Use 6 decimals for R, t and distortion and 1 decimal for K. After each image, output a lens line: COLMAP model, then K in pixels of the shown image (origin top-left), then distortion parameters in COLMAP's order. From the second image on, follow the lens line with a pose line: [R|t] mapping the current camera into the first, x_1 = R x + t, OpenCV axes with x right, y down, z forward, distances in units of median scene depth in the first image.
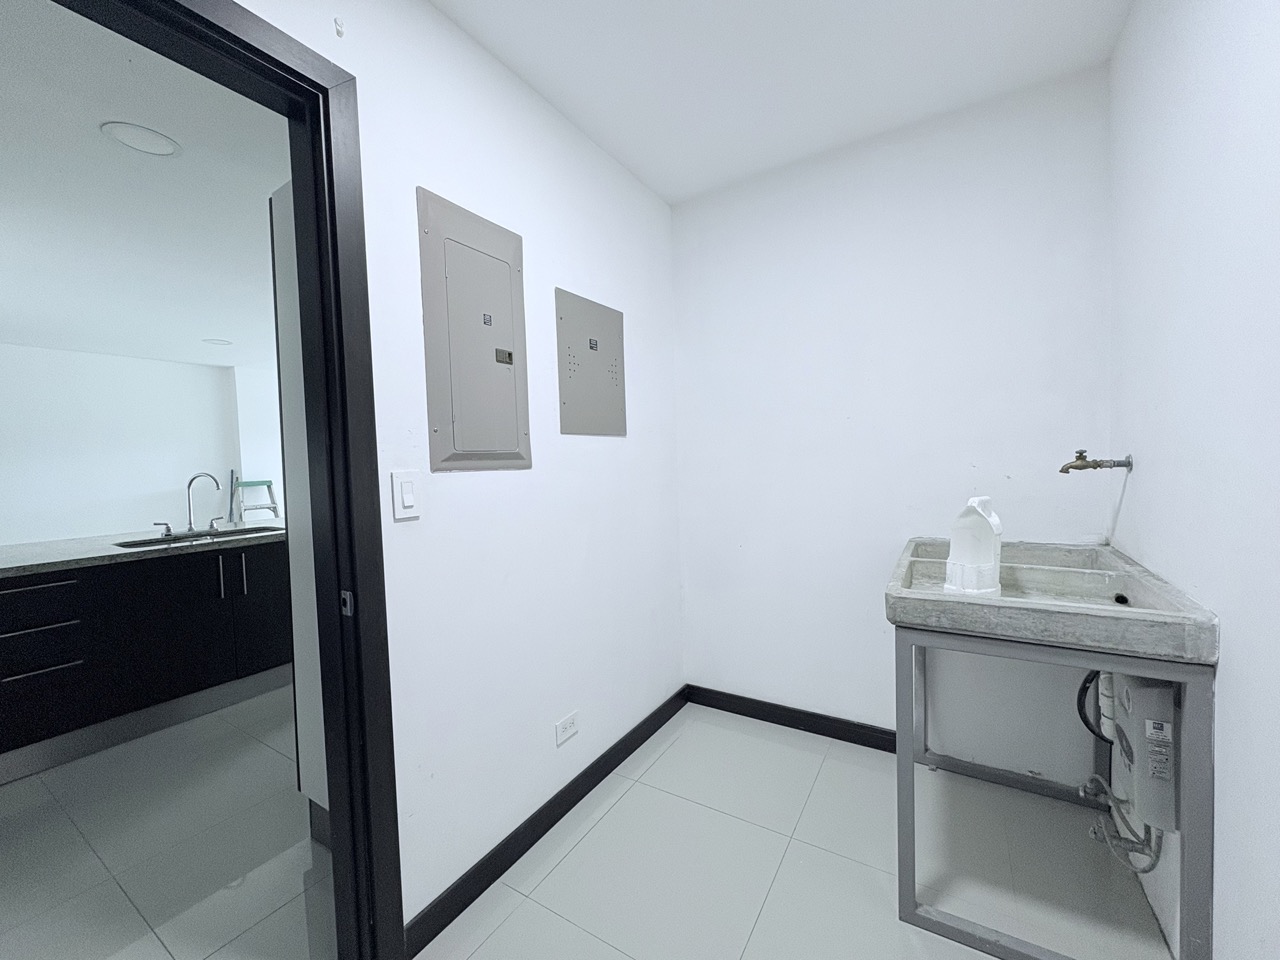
lens RADIAL K [[512.3, 0, 640.0], [0, 512.3, 480.0], [0, 0, 1]] dist [-0.000394, 0.000018]
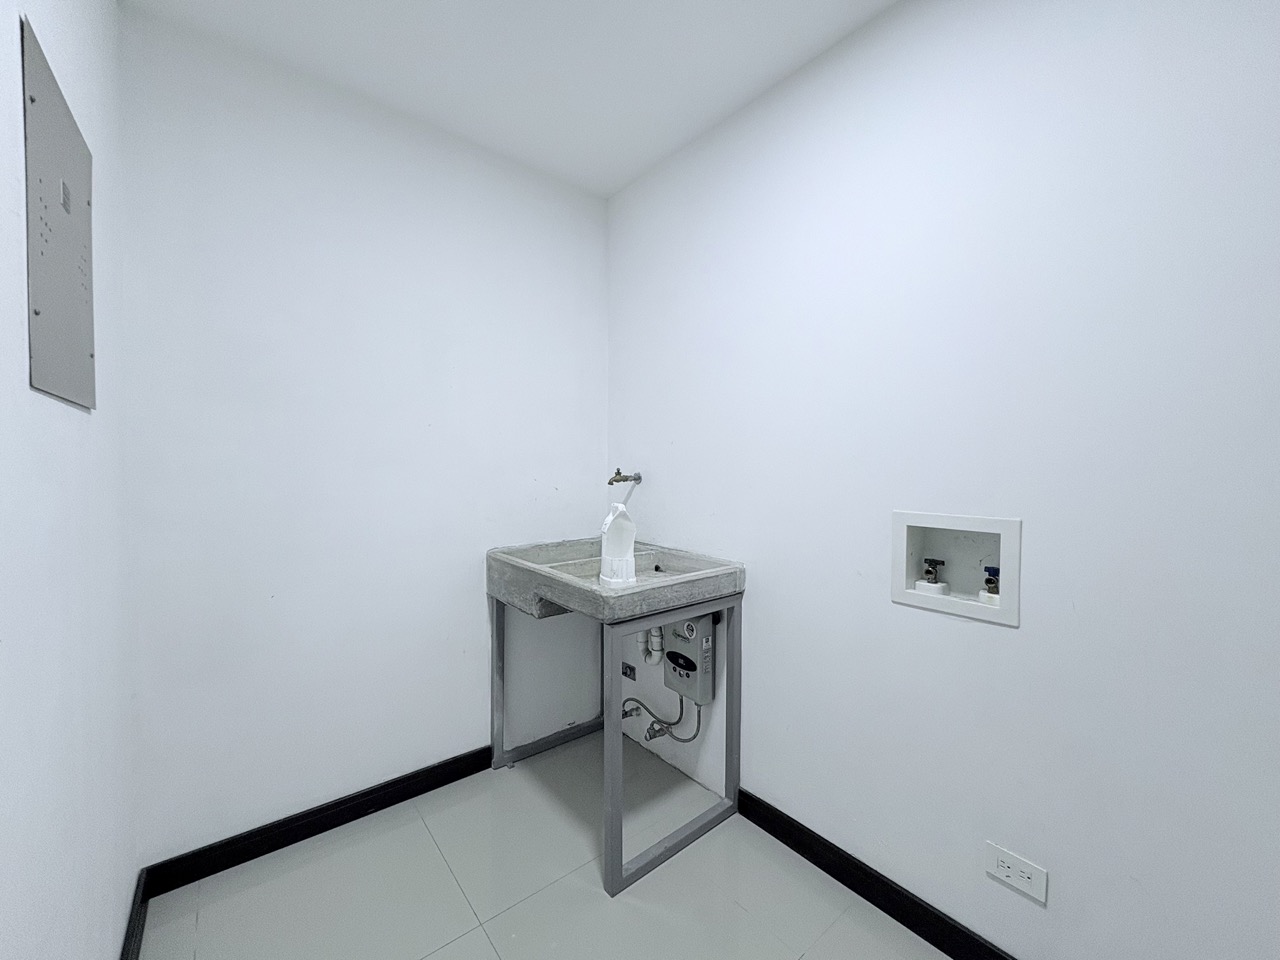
lens RADIAL K [[509.2, 0, 644.1], [0, 509.2, 475.5], [0, 0, 1]] dist [-0.003095, 0.000148]
pose [[0.319256, 0.016452, 0.947526, -0.498522], [0.021607, 0.999463, -0.024634, -0.003826], [-0.947422, 0.028338, 0.318729, 0.563741]]
